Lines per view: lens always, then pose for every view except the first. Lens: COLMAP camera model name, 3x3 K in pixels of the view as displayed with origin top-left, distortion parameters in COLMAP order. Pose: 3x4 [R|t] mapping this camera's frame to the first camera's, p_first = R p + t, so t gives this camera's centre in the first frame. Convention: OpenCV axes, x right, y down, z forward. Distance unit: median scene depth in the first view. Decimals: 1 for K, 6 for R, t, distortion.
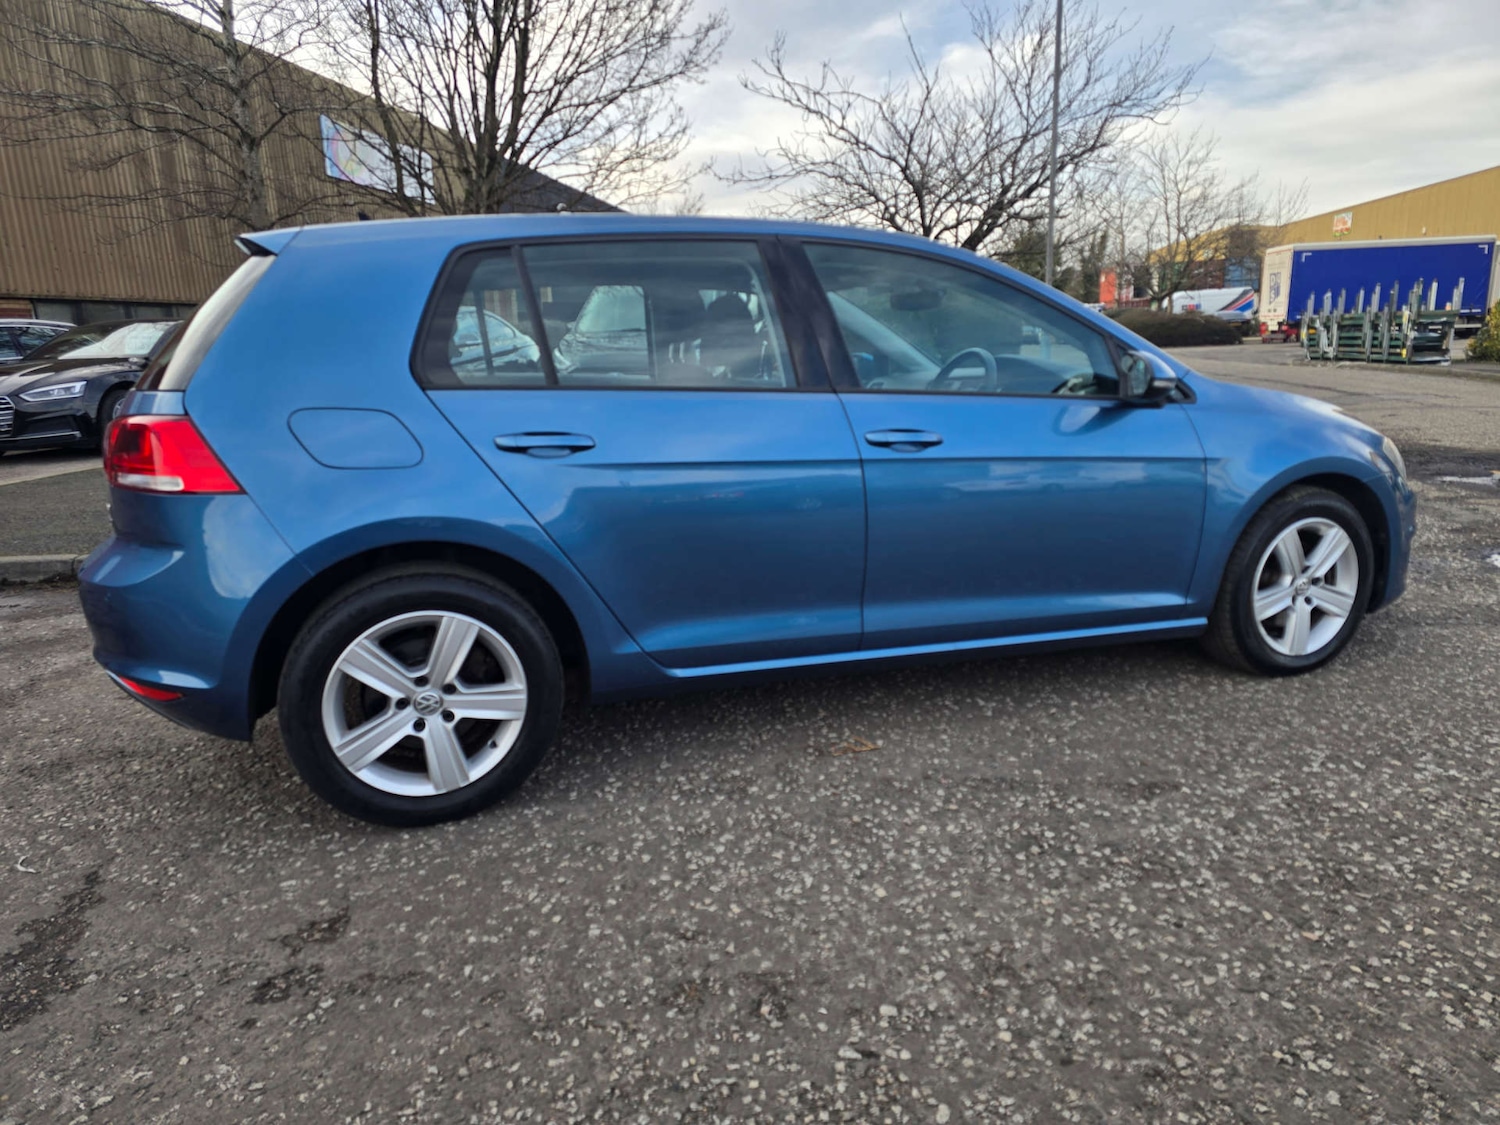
lens RADIAL K [[1005.2, 0, 756.0], [0, 1005.2, 567.7], [0, 0, 1]] dist [0.076242, -0.061981]
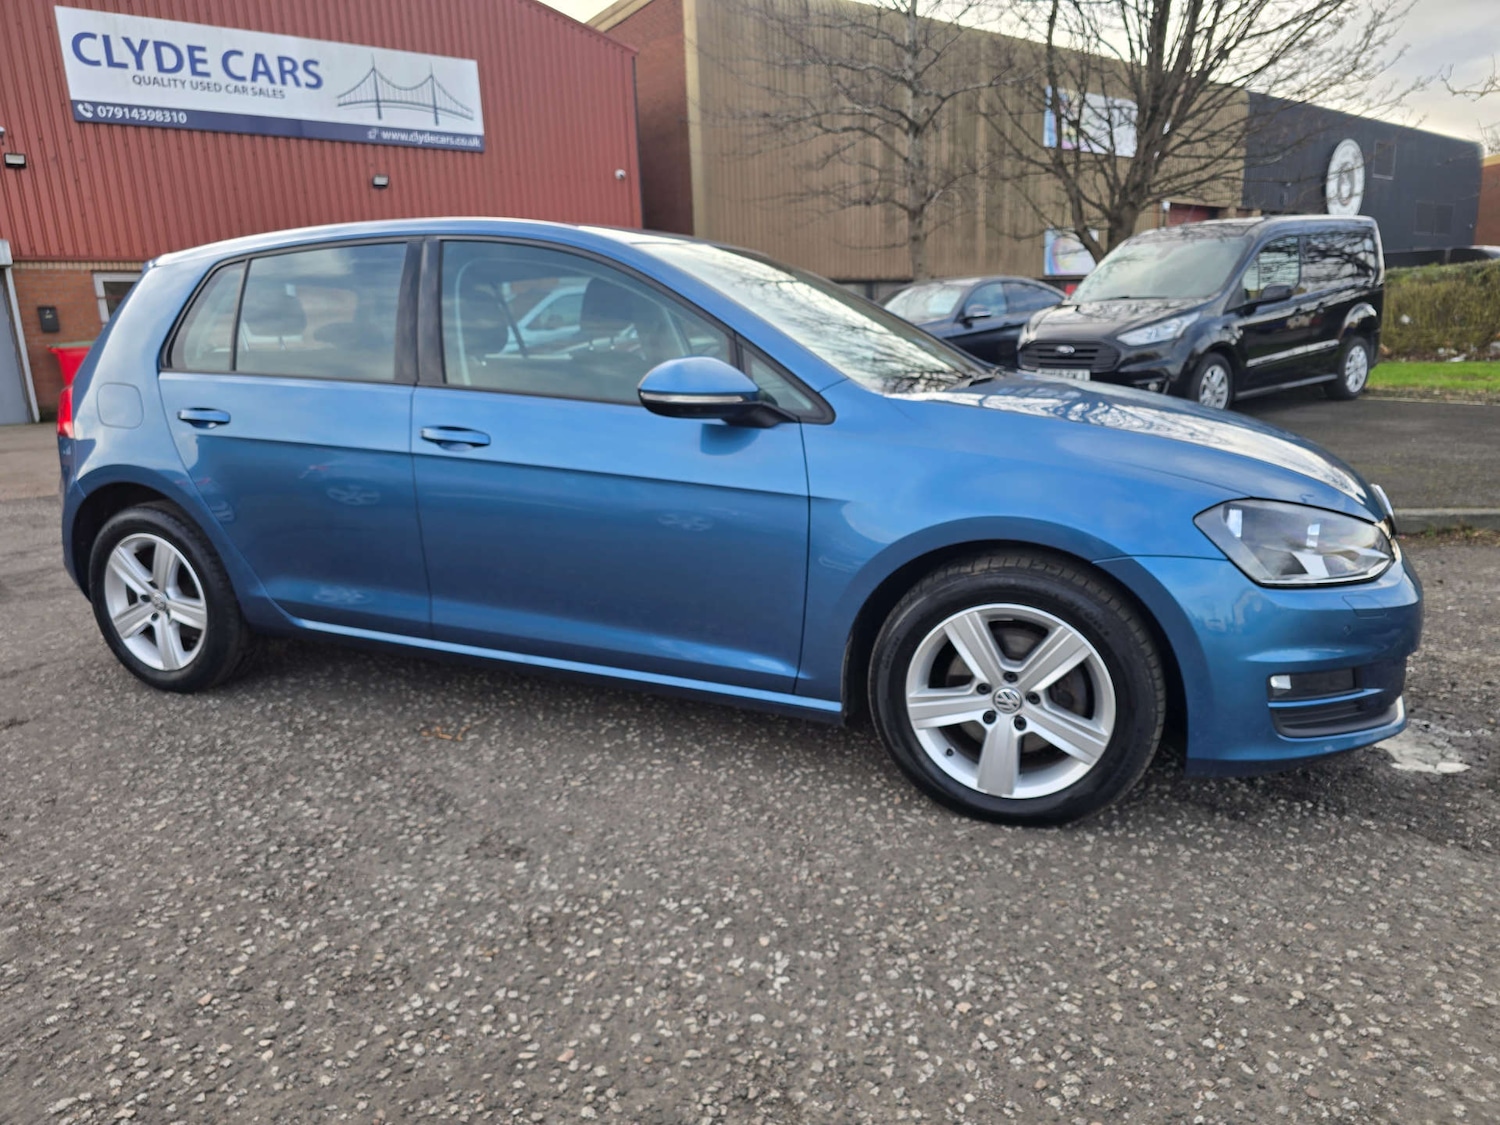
lens RADIAL K [[1022.0, 0, 741.4], [0, 1022.0, 568.0], [0, 0, 1]] dist [0.050830, -0.050330]
pose [[0.725178, 0.161955, -0.669244, 1.027134], [-0.140687, 0.986291, 0.086234, -0.125156], [0.674036, 0.031619, 0.738022, 0.436883]]
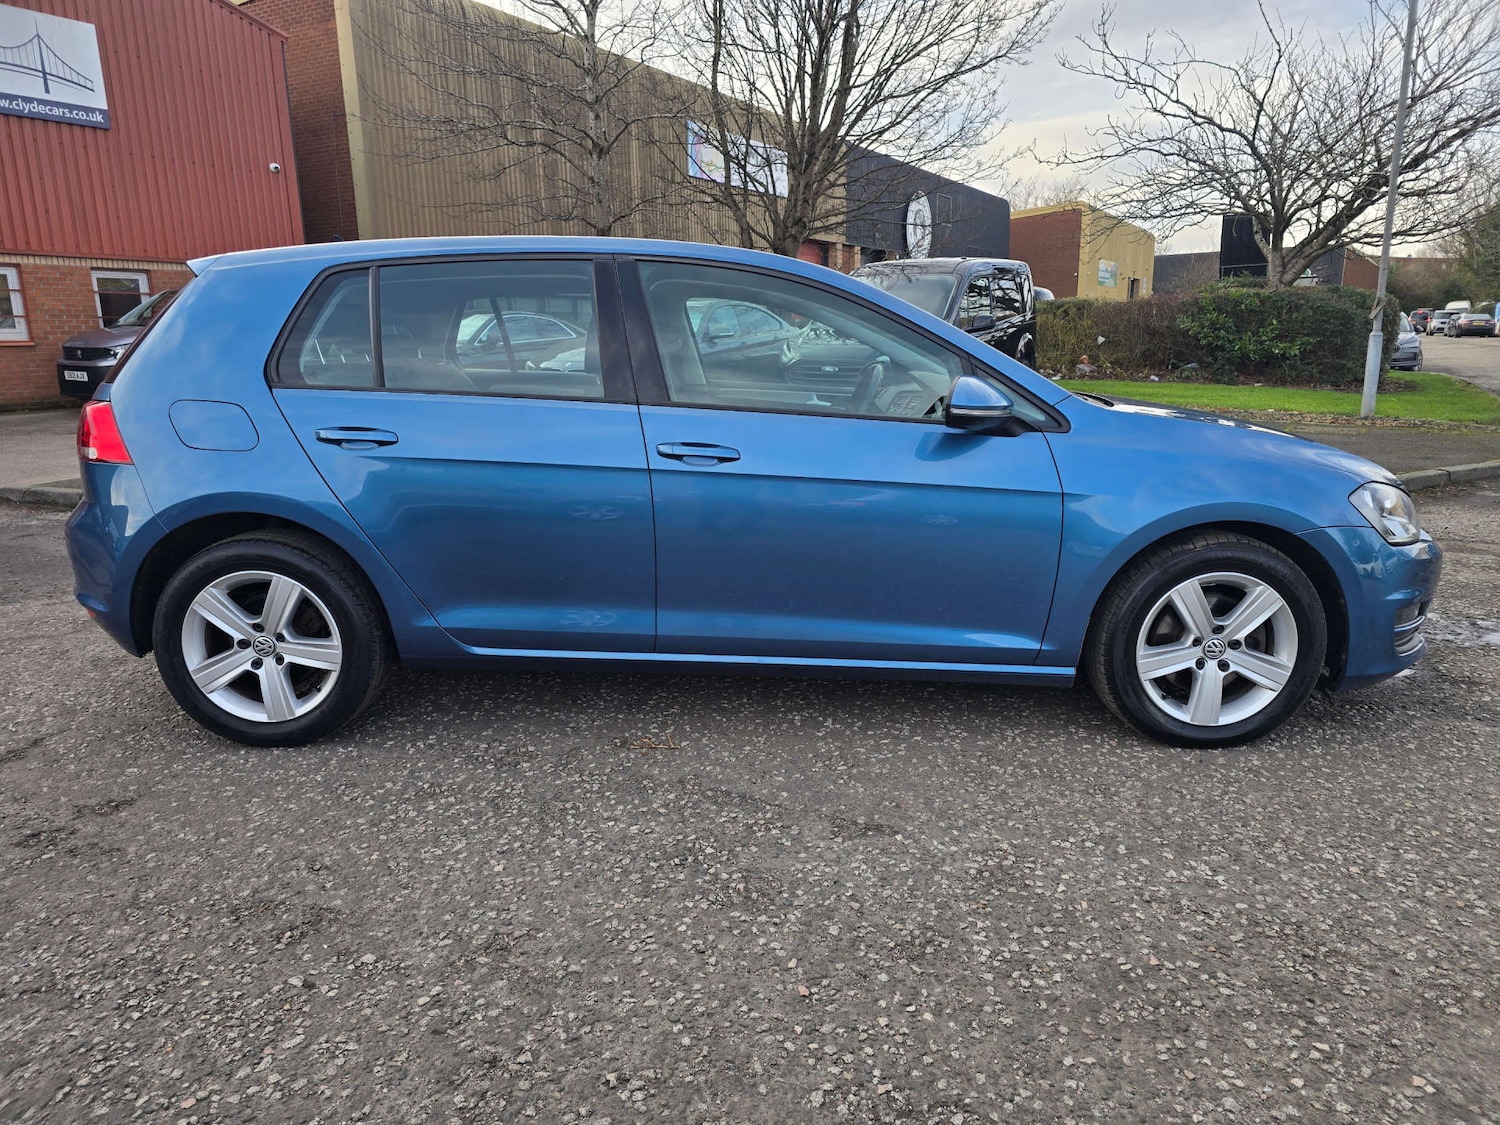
lens RADIAL K [[1015.5, 0, 750.0], [0, 1015.5, 562.5], [0, 0, 1]] dist [0.057949, -0.048498]
pose [[0.931642, 0.098374, -0.349808, 0.558186], [-0.095978, 0.995089, 0.024223, -0.045334], [0.350473, 0.011007, 0.936508, 0.046031]]
